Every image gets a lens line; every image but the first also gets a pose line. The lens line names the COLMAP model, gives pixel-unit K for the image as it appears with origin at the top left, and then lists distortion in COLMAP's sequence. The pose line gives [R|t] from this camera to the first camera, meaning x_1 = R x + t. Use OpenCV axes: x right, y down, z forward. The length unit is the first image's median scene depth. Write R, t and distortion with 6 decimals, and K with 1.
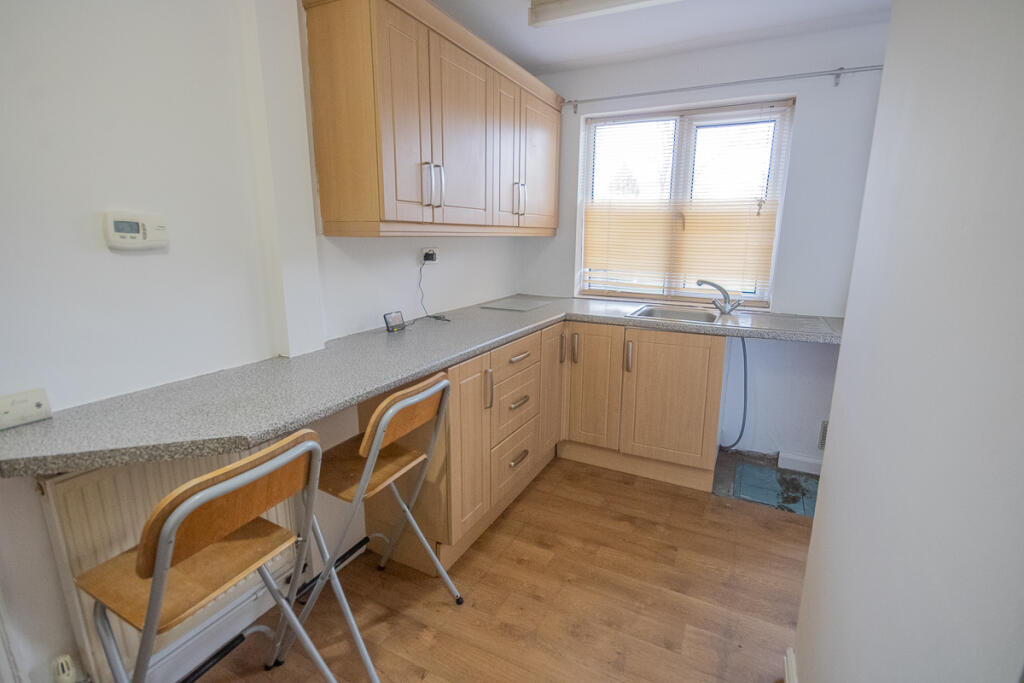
lens RADIAL K [[472.9, 0, 517.8], [0, 472.9, 334.4], [0, 0, 1]] dist [0.001654, 0.000131]
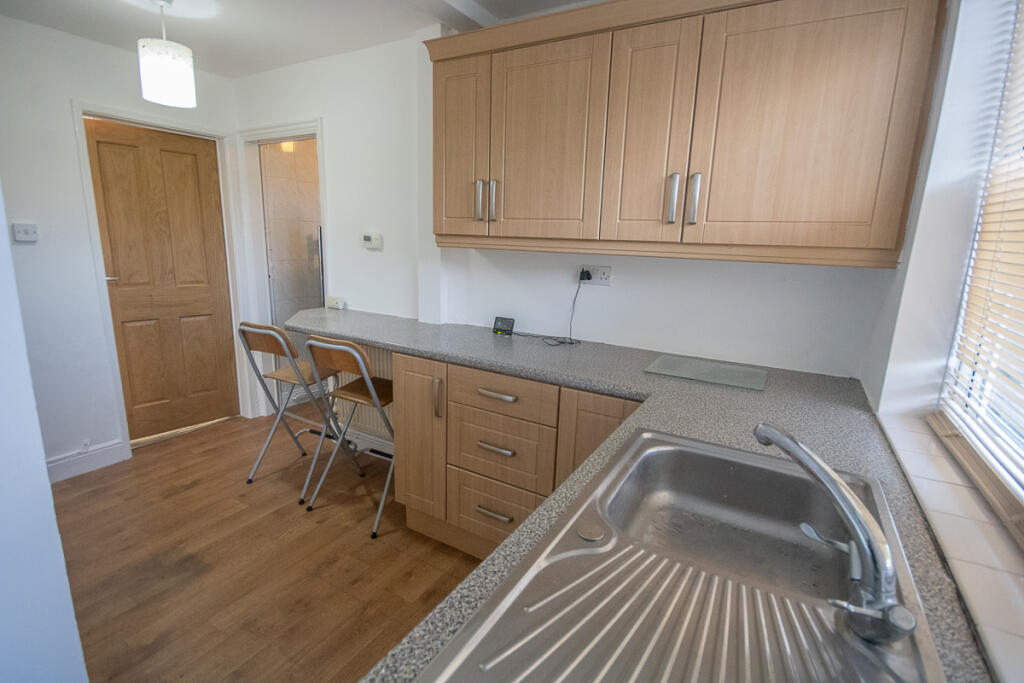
lens RADIAL K [[472.9, 0, 517.8], [0, 472.9, 334.4], [0, 0, 1]] dist [0.001654, 0.000131]
pose [[-0.056947, 0.189195, -0.980287, 0.873310], [-0.240948, 0.950252, 0.197395, -0.248948], [0.968866, 0.247440, -0.008528, 1.114012]]
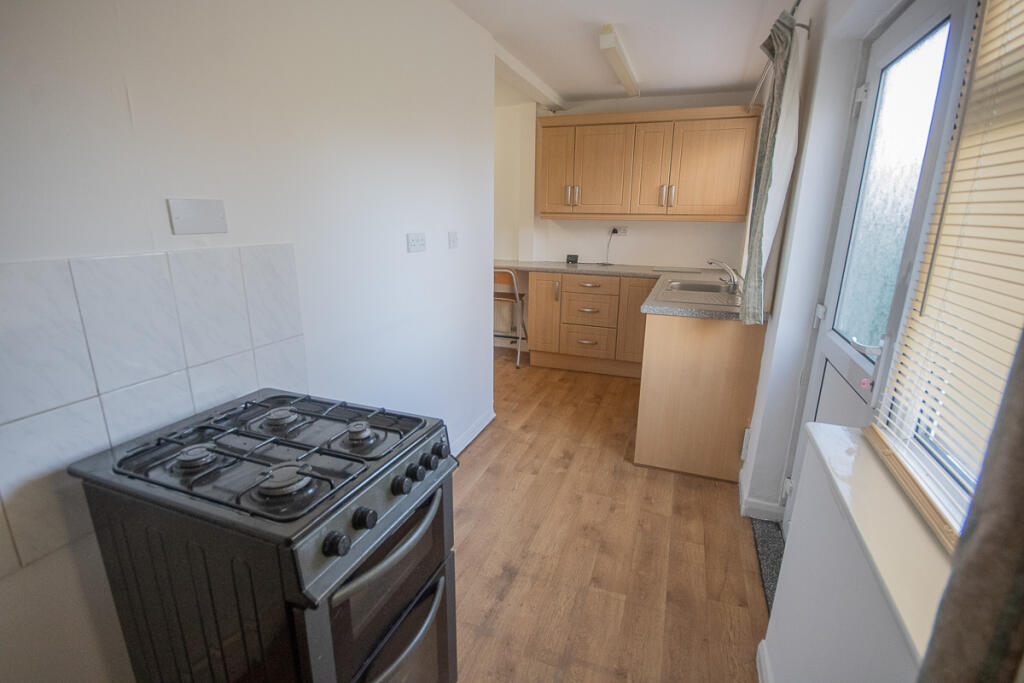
lens RADIAL K [[472.9, 0, 517.8], [0, 472.9, 334.4], [0, 0, 1]] dist [0.001654, 0.000131]
pose [[0.113333, 0.243382, -0.963286, 1.978334], [-0.215611, 0.952453, 0.215278, -0.119161], [0.969880, 0.183297, 0.160421, 0.510836]]
